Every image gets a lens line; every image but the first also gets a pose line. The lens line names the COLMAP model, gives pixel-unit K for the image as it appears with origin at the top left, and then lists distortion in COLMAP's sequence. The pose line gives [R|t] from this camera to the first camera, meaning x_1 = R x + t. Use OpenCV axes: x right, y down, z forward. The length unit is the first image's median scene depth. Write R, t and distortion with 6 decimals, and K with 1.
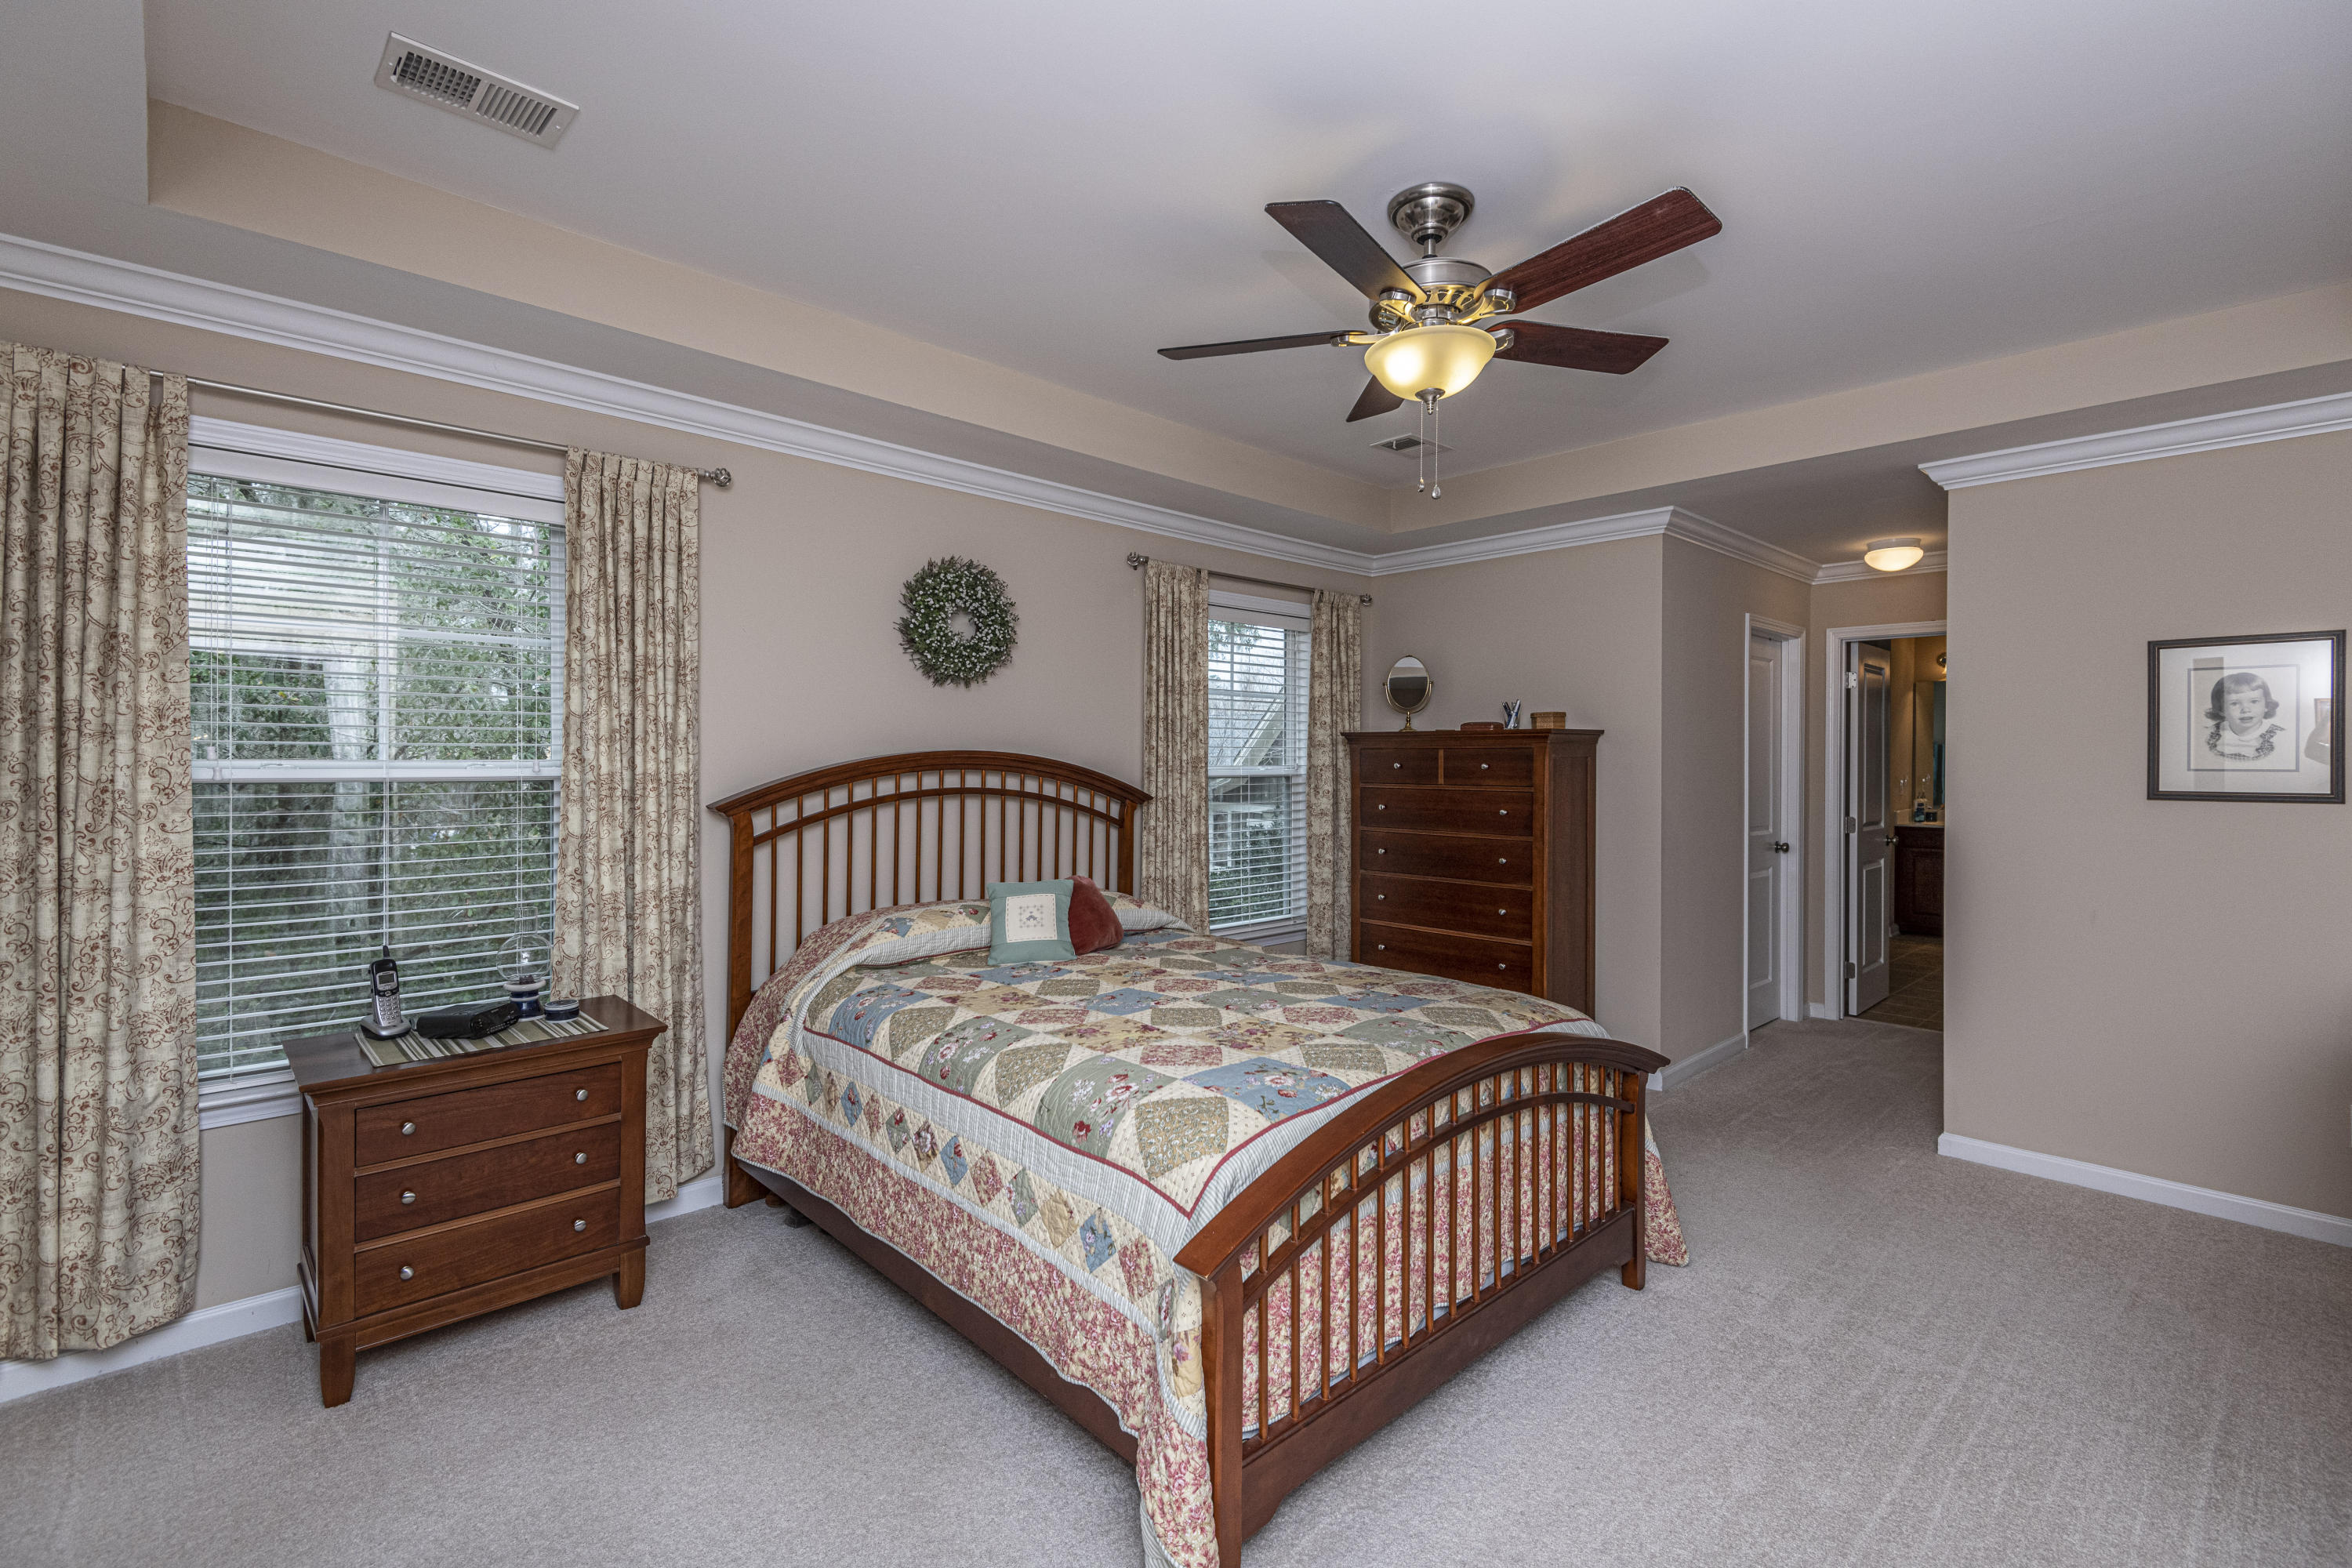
lens RADIAL K [[1051.1, 0, 1182.1], [0, 1051.1, 763.5], [0, 0, 1]] dist [0.001312, -0.000152]
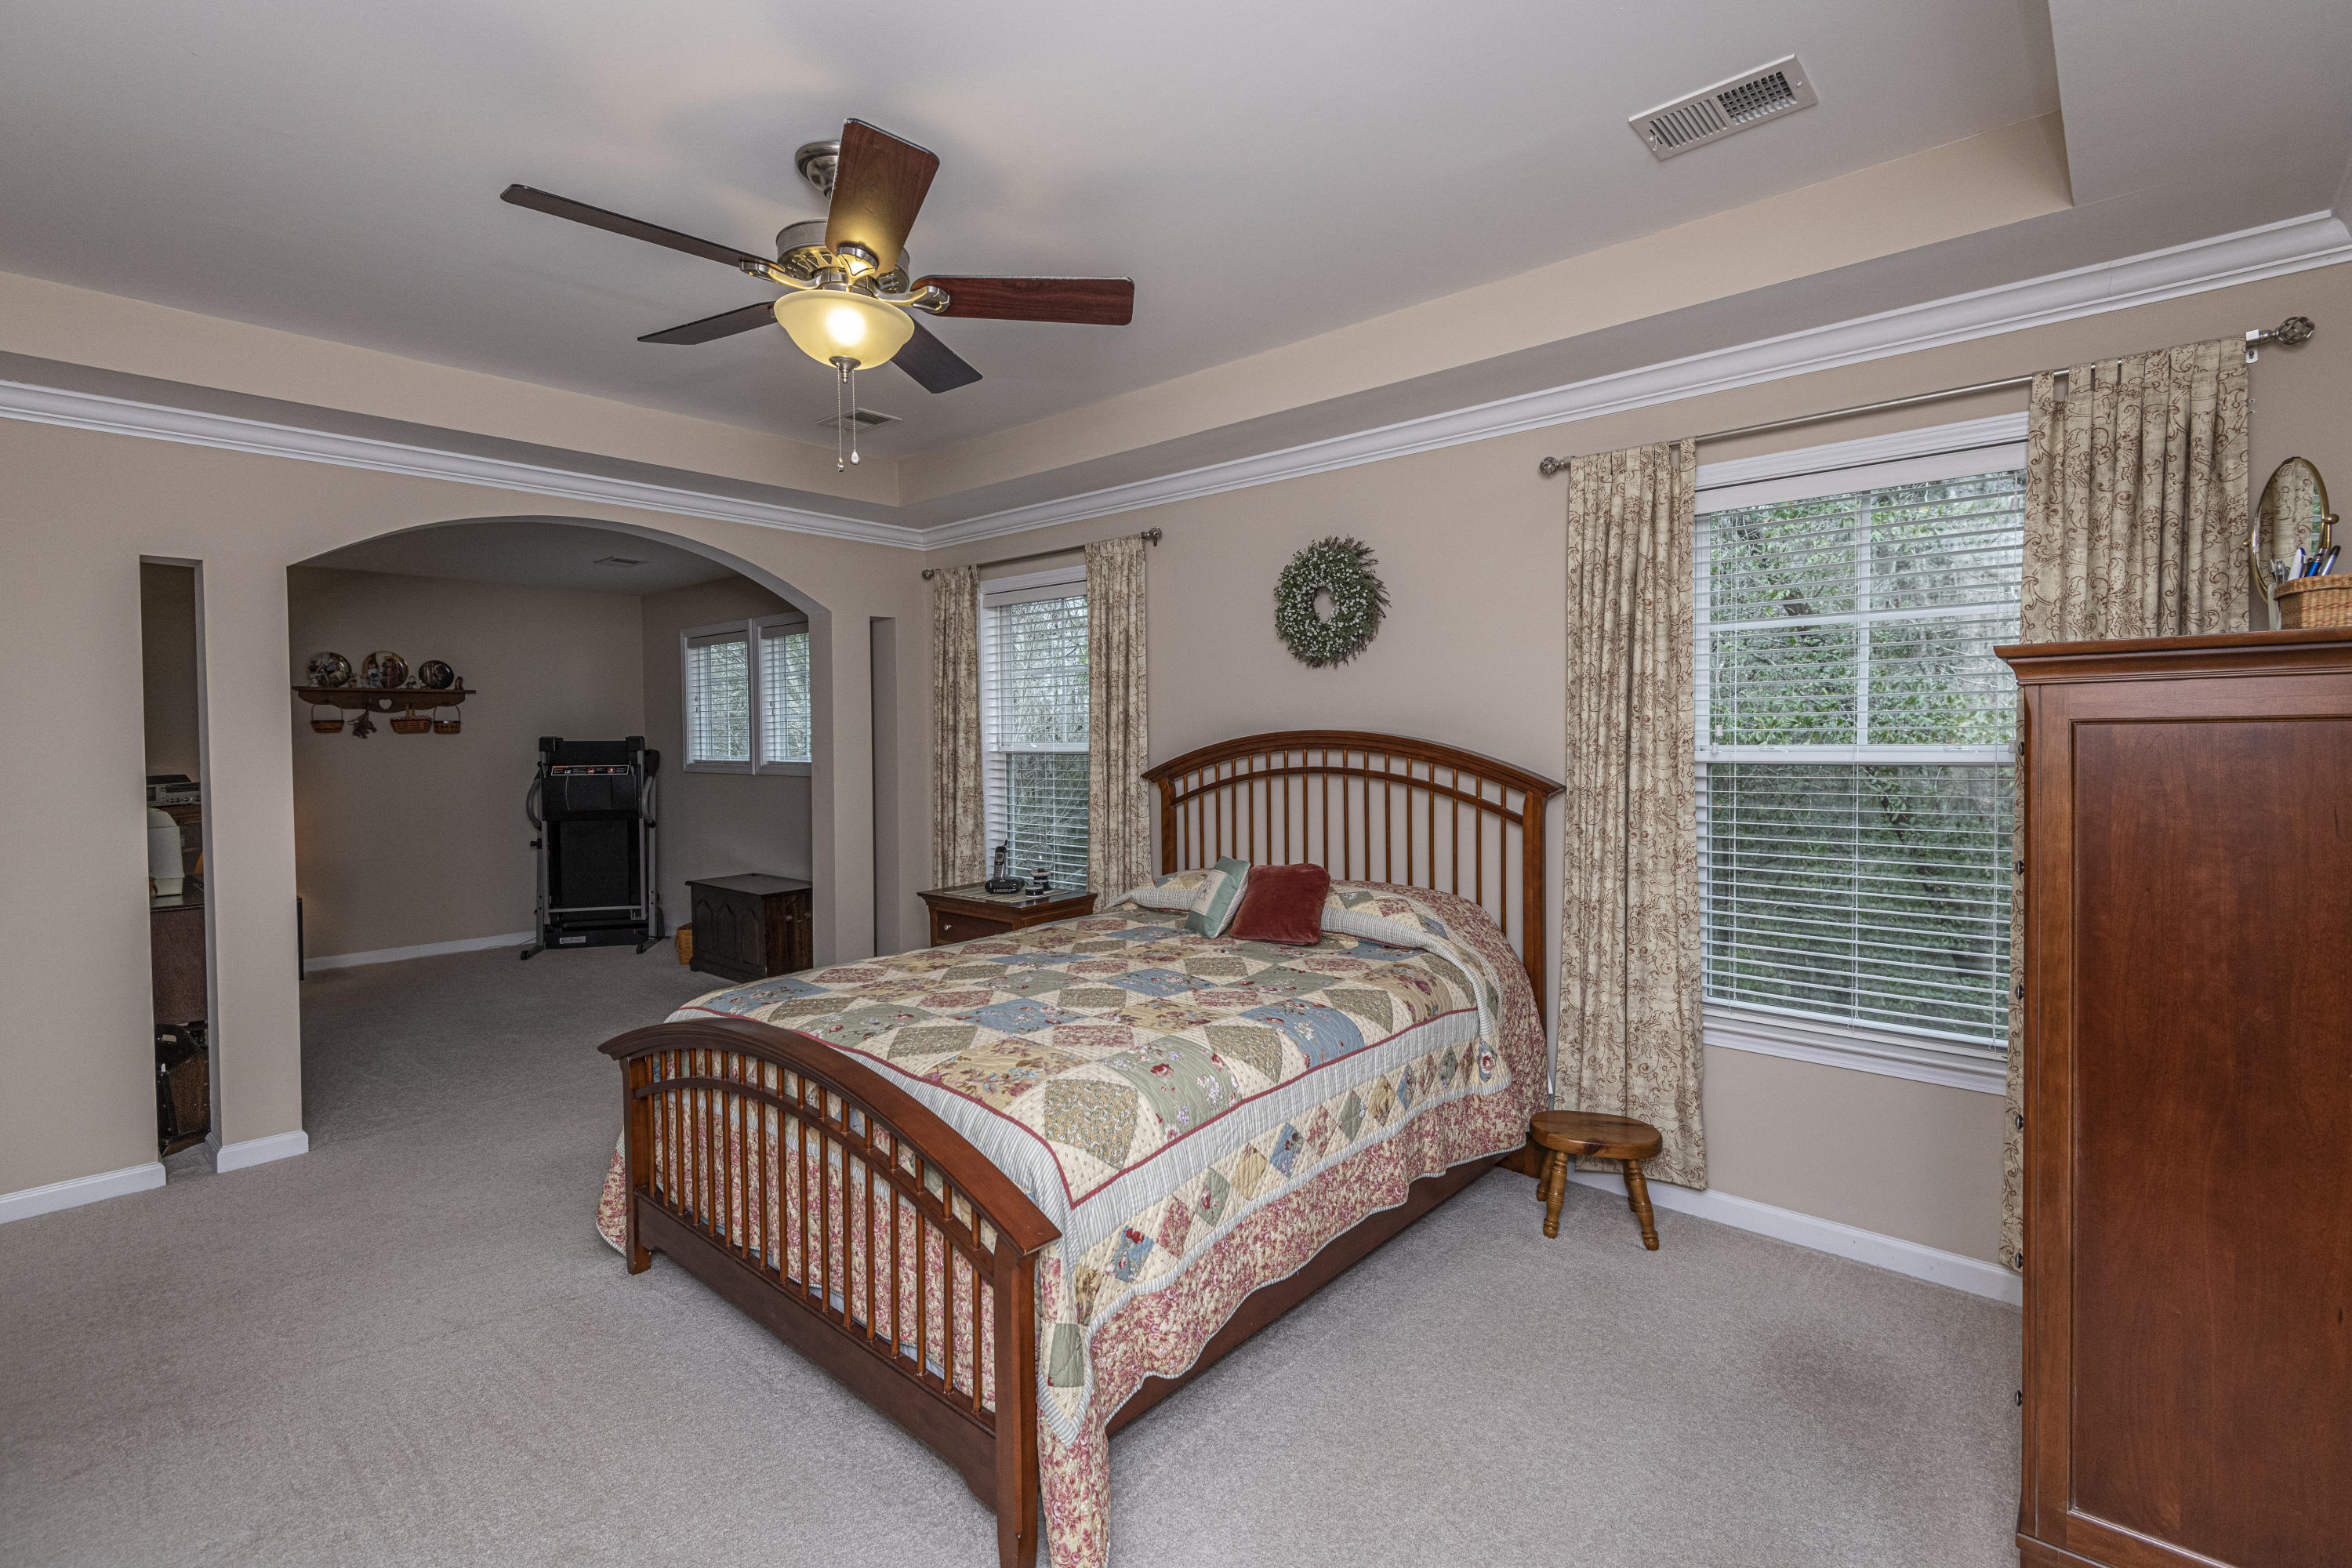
lens RADIAL K [[1054.5, 0, 1179.3], [0, 1054.5, 727.7], [0, 0, 1]] dist [0.079170, -0.000068]
pose [[0.072184, -0.015690, -0.997268, 0.845172], [-0.003236, 0.999867, -0.015965, 0.002301], [0.997386, 0.004380, 0.072124, 0.839605]]
